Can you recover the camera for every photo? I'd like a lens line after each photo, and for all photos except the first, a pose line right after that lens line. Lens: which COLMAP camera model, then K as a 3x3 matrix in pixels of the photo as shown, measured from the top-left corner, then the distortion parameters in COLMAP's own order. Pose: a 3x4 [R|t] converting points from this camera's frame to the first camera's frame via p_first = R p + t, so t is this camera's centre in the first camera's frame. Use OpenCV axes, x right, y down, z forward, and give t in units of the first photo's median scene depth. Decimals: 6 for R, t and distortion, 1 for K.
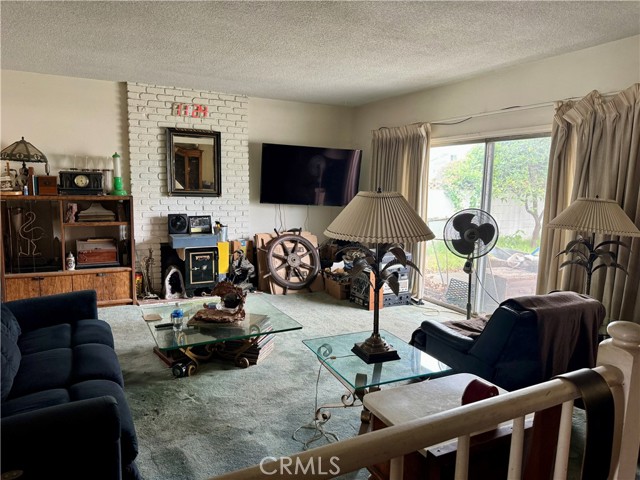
lens RADIAL K [[445.9, 0, 320.0], [0, 445.9, 240.0], [0, 0, 1]] dist [0.057150, -0.001445]
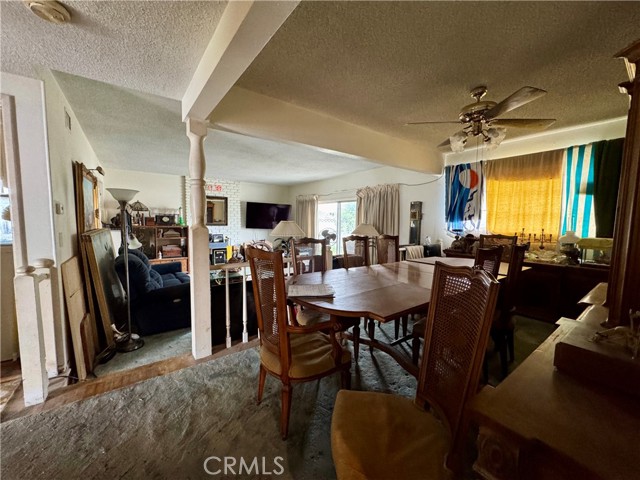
lens RADIAL K [[259.0, 0, 320.0], [0, 259.0, 240.0], [0, 0, 1]] dist [-0.000820, -0.000192]
pose [[0.989277, -0.018685, 0.144849, 0.048627], [0.026136, 0.998422, -0.049705, 0.054885], [-0.143691, 0.052957, 0.988205, -0.365538]]
